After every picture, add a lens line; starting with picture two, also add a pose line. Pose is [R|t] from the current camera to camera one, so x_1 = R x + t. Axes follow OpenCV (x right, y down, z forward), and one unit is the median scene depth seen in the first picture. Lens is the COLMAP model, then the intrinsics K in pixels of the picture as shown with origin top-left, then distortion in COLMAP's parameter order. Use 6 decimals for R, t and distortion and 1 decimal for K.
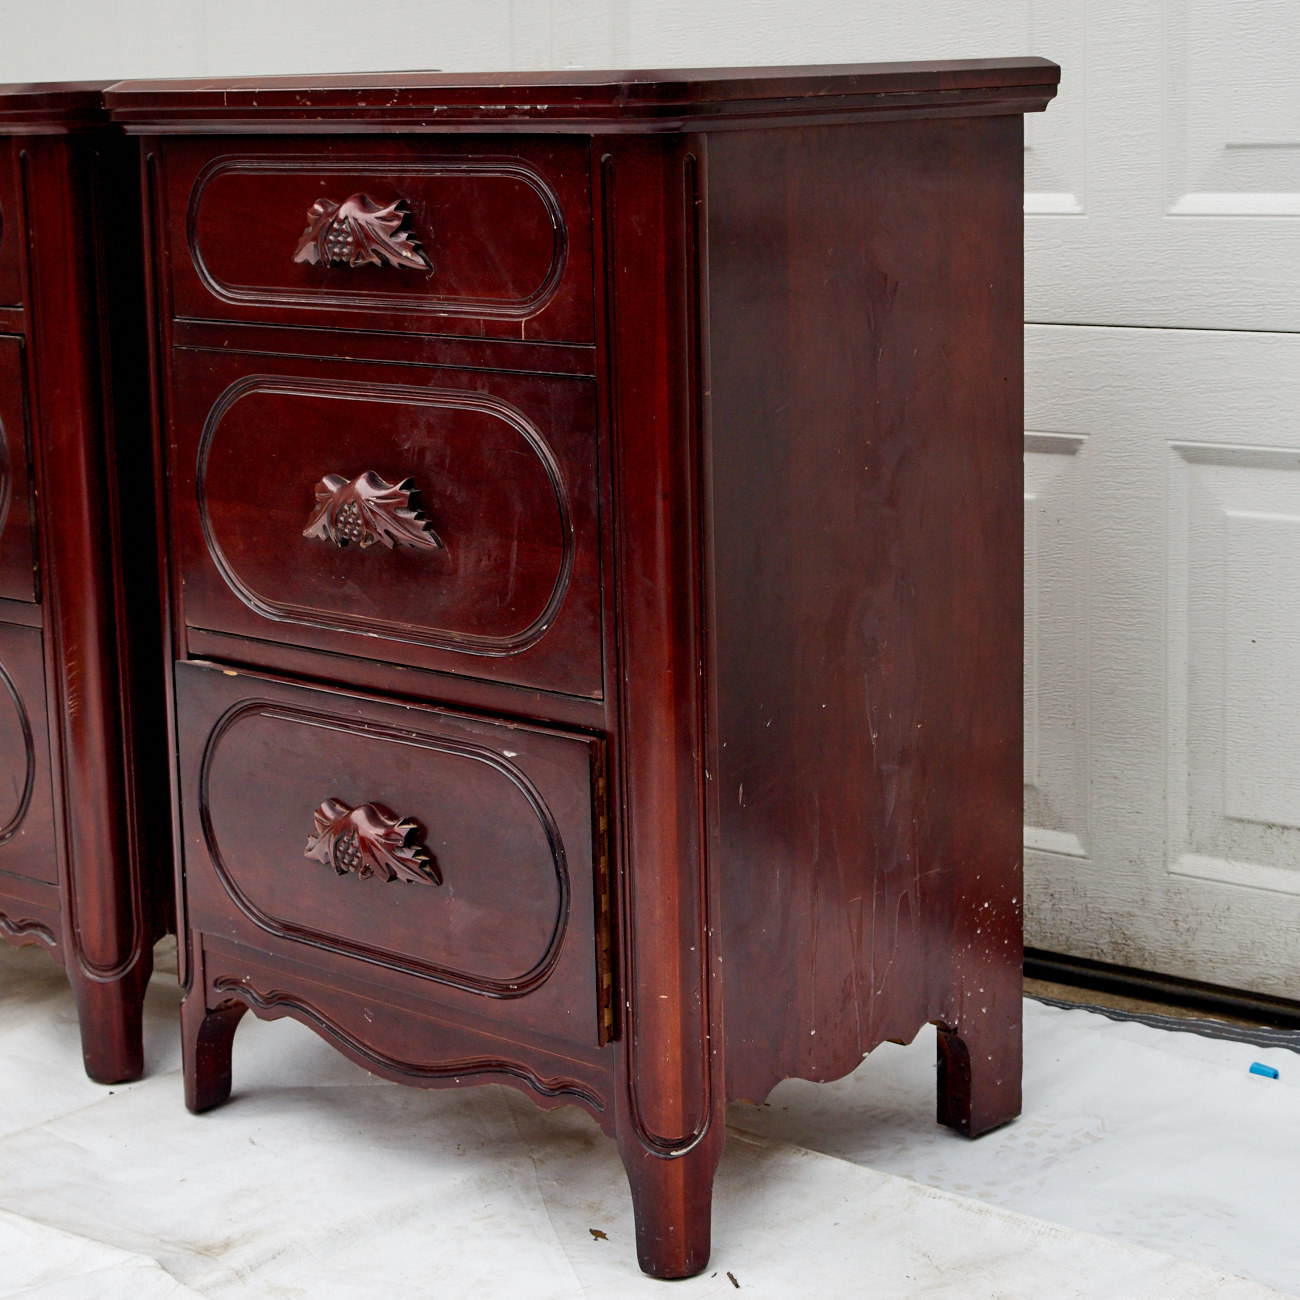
lens RADIAL K [[2988.6, 0, 650.0], [0, 2988.6, 650.0], [0, 0, 1]] dist [0.039011, 0.076169]
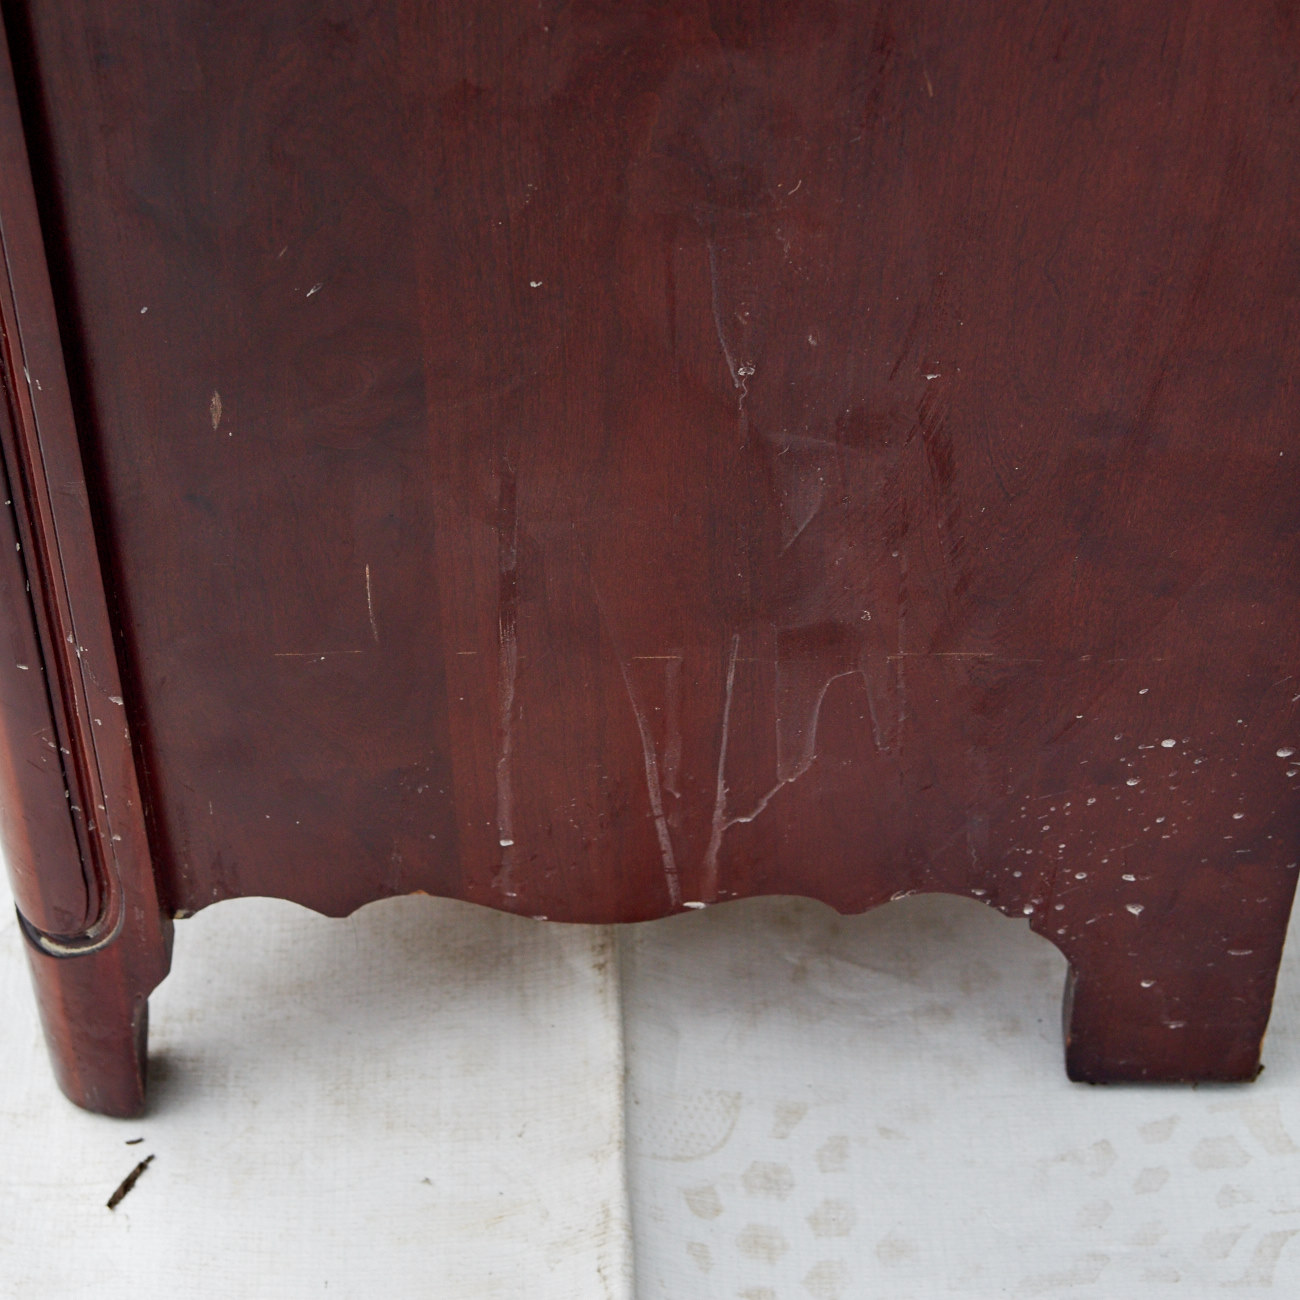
lens RADIAL K [[3574.2, 0, 650.0], [0, 3574.2, 650.0], [0, 0, 1]] dist [0.052553, 0.206196]
pose [[0.681774, 0.555828, -0.475646, 0.311454], [-0.149506, 0.742317, 0.653156, -0.246434], [0.716123, -0.374193, 0.589192, 0.734109]]
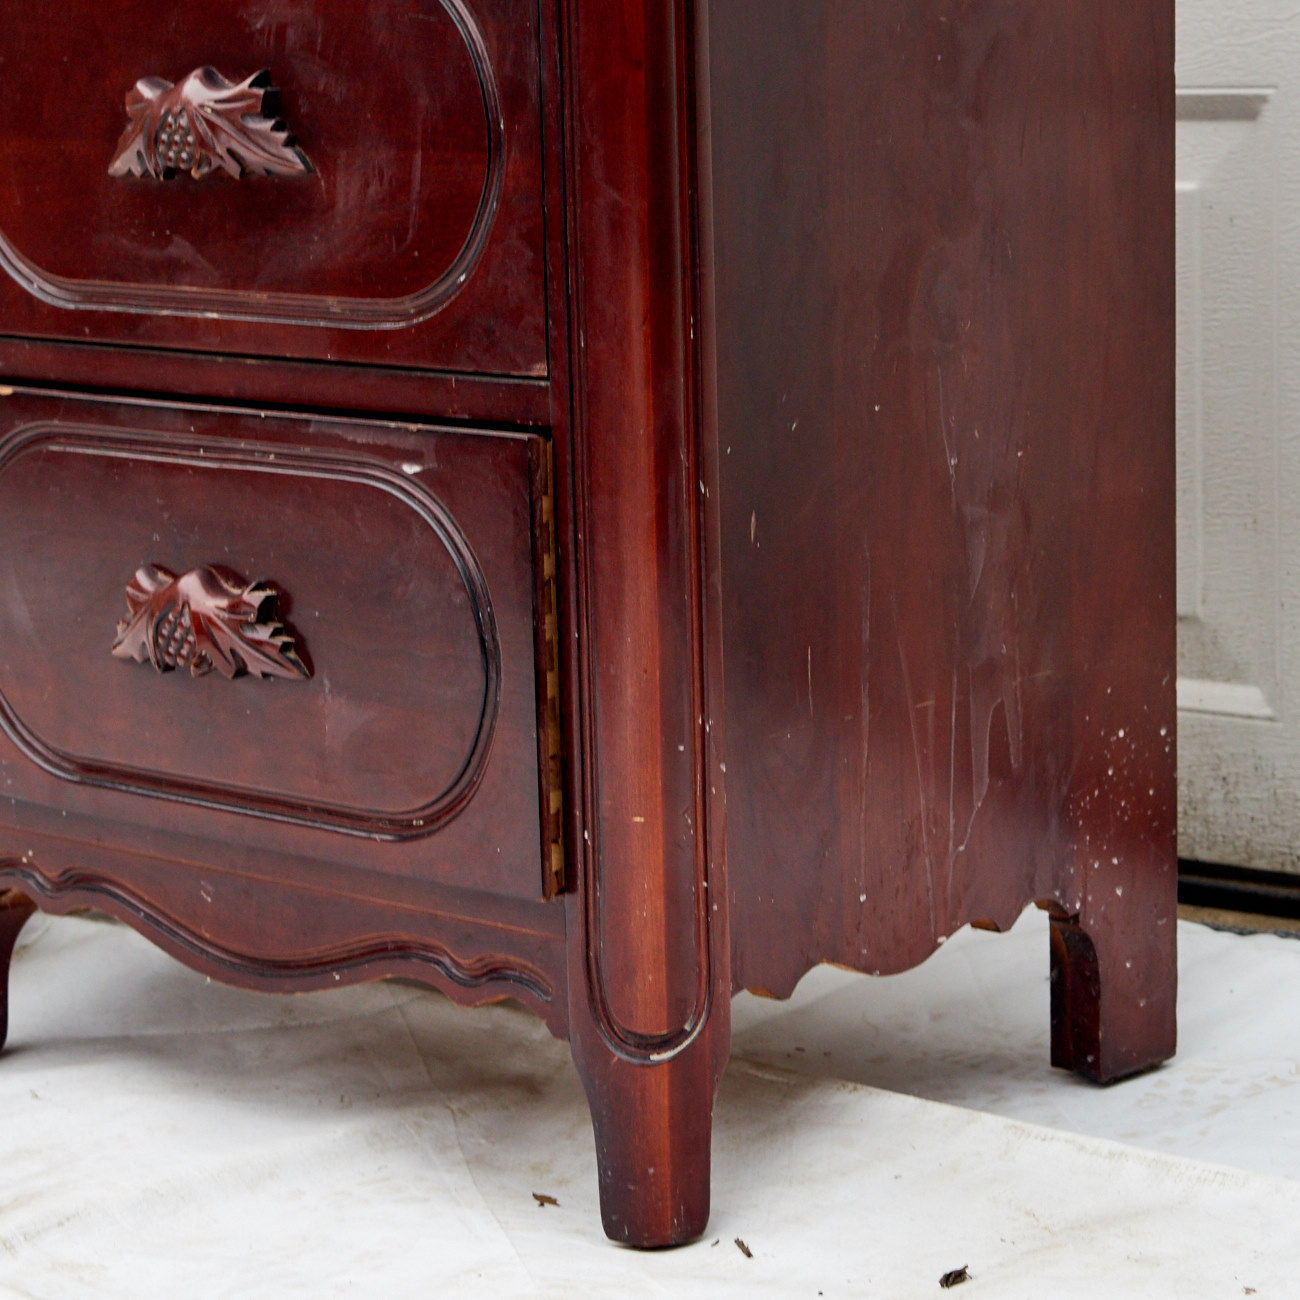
lens RADIAL K [[4313.1, 0, 677.3], [0, 4313.1, 649.1], [0, 0, 1]] dist [0.132419, 0.591178]
pose [[0.999998, -0.001542, 0.000920, 0.012099], [0.001566, 0.999645, -0.026583, 0.100193], [-0.000879, 0.026584, 0.999646, 0.024673]]
